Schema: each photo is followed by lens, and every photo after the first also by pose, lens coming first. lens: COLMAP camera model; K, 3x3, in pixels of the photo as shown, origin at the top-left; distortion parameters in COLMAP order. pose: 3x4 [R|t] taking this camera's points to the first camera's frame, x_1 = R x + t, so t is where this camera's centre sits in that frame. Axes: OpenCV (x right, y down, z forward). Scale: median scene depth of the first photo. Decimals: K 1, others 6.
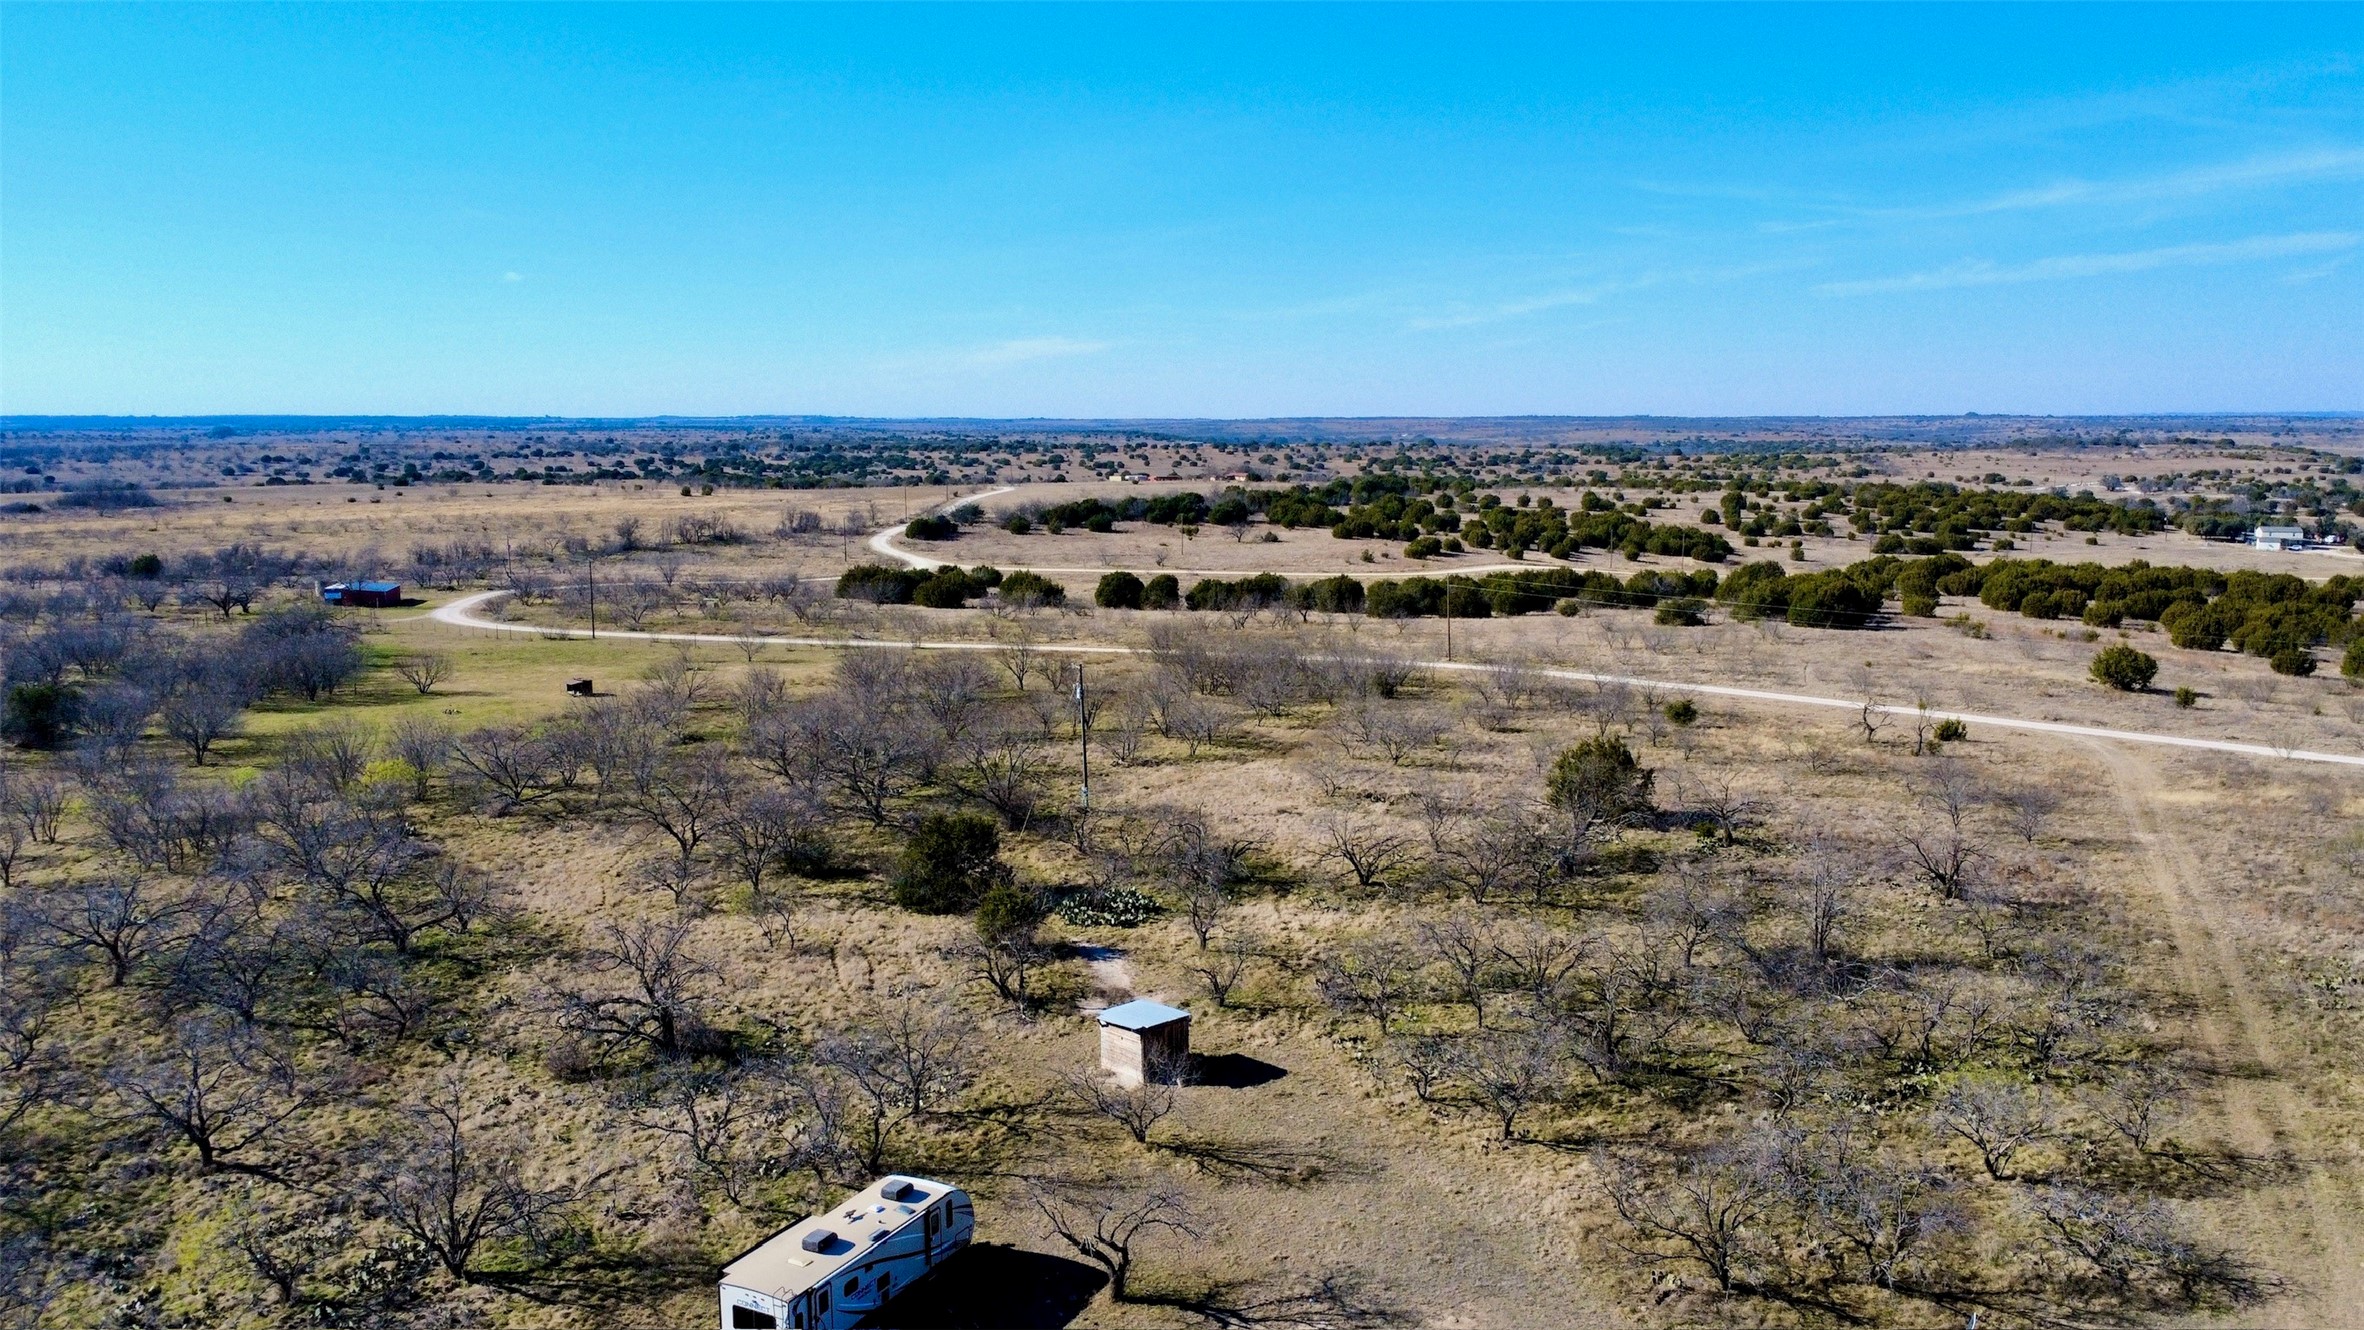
lens RADIAL K [[1750.0, 0, 1170.7], [0, 1750.0, 662.8], [0, 0, 1]] dist [0.008170, -0.002988]
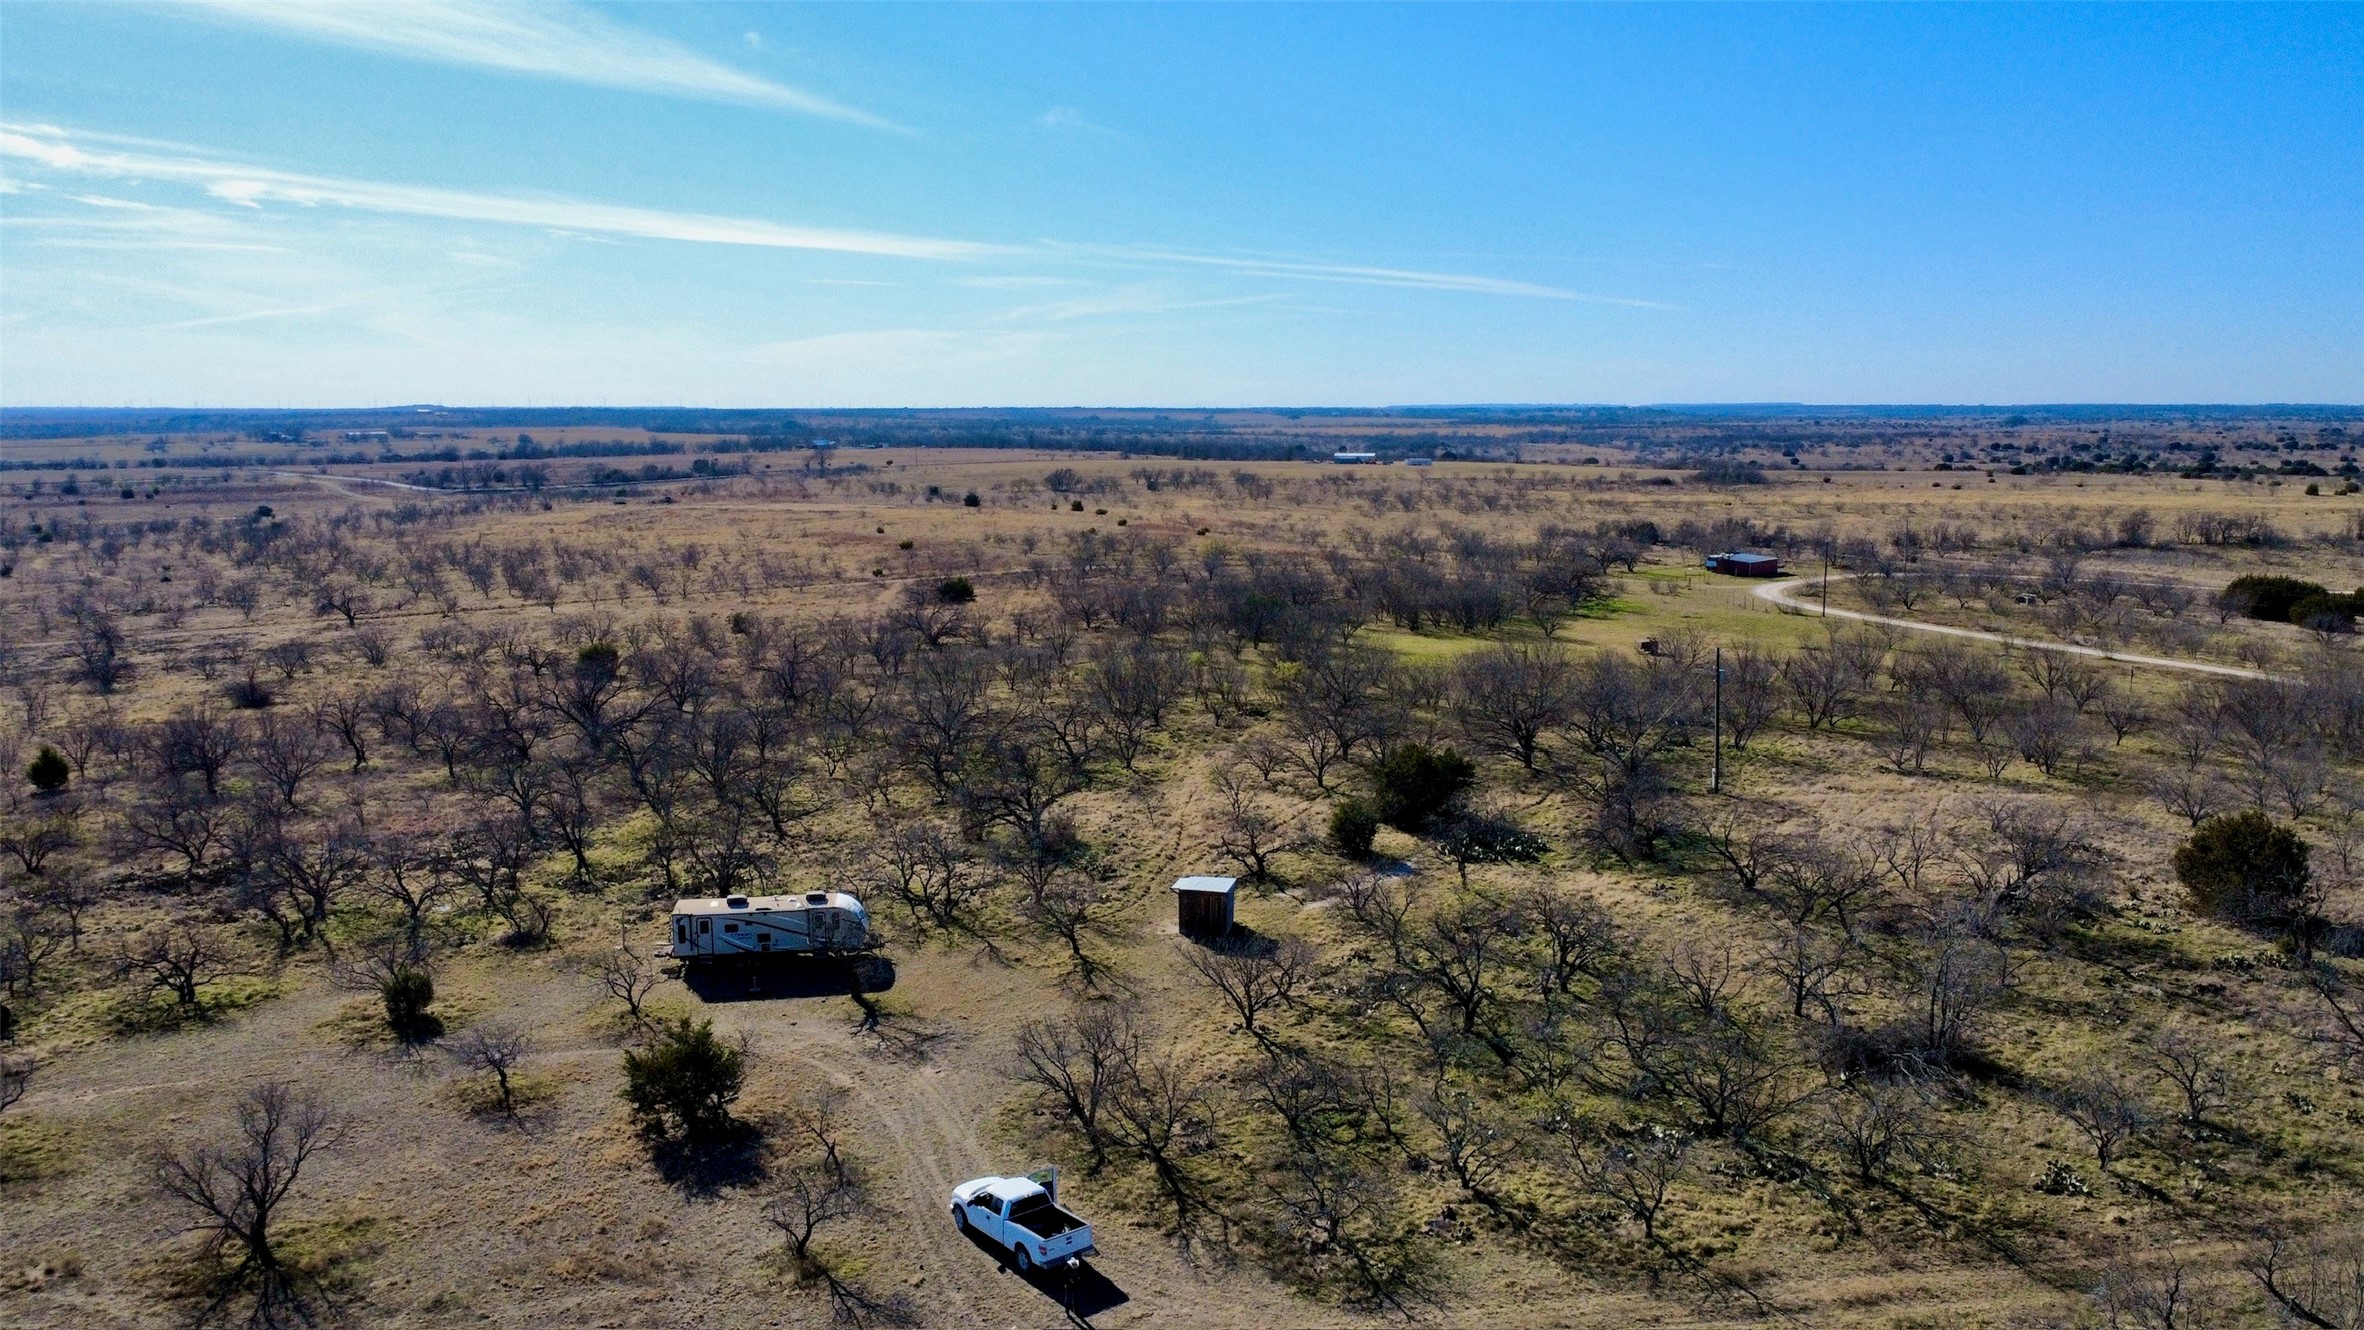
lens RADIAL K [[1750.0, 0, 1187.8], [0, 1750.0, 674.3], [0, 0, 1]] dist [0.008170, -0.002988]
pose [[0.576543, 0.125481, -0.807374, 0.576271], [-0.115262, 0.990746, 0.071673, -0.020476], [0.808896, 0.051737, 0.585670, 0.155672]]
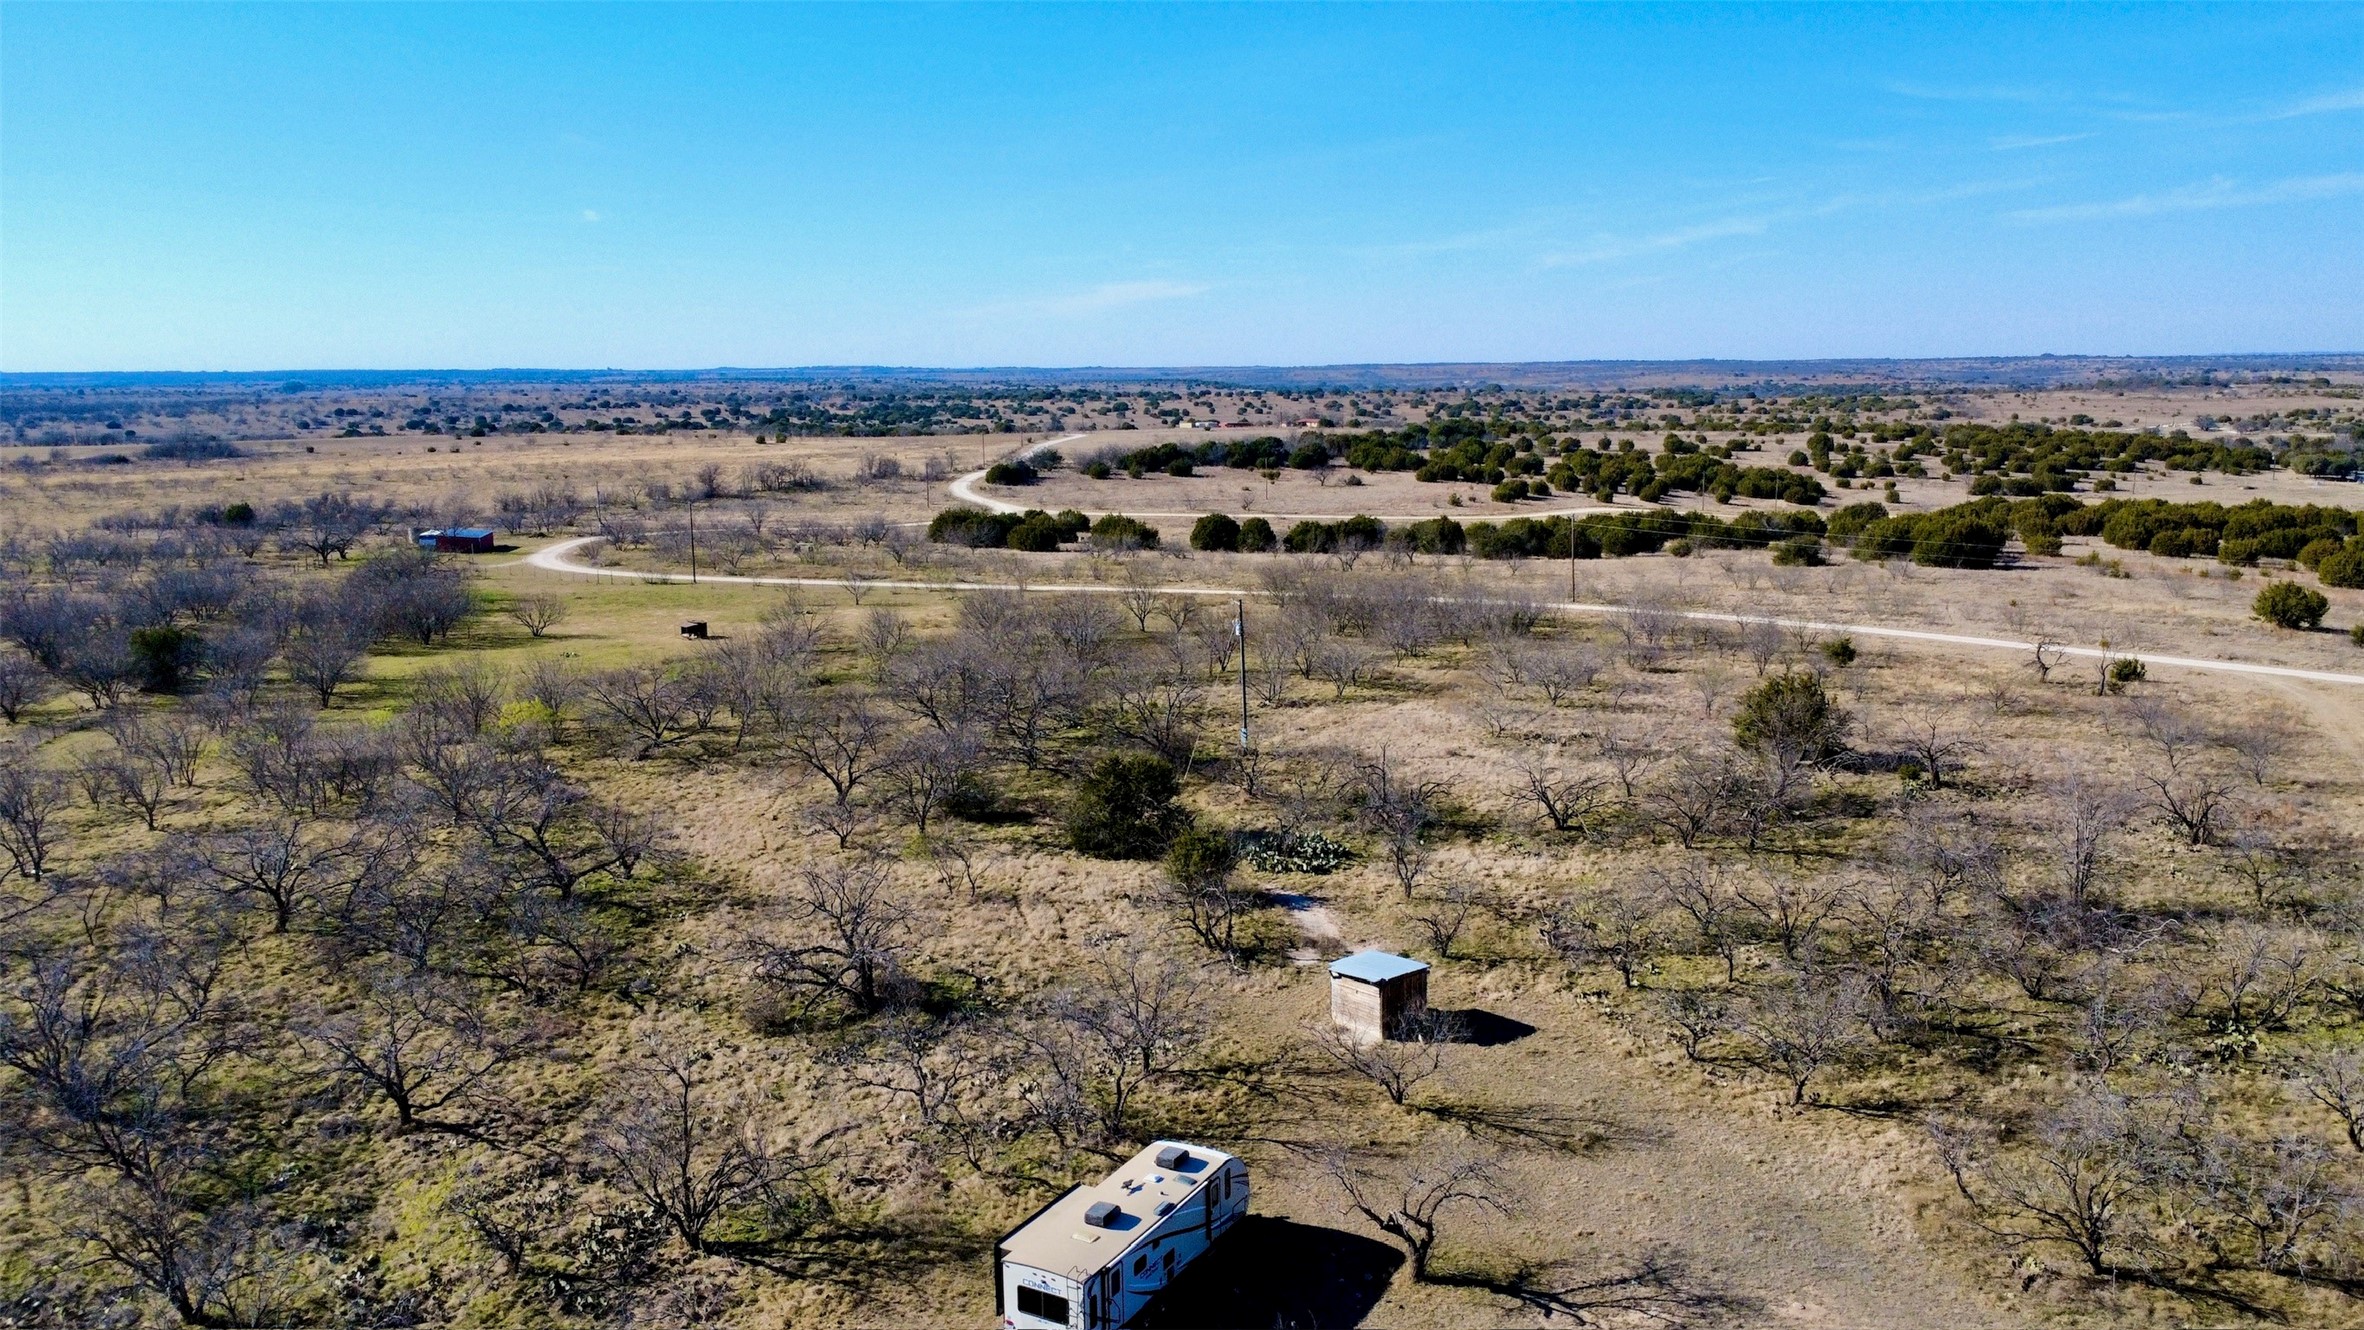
lens RADIAL K [[1750.0, 0, 1170.8], [0, 1750.0, 661.2], [0, 0, 1]] dist [0.008170, -0.002988]
pose [[0.999478, -0.002716, -0.032196, -0.057582], [0.003601, 0.999616, 0.027460, 0.007805], [0.032109, -0.027561, 0.999104, 0.043404]]
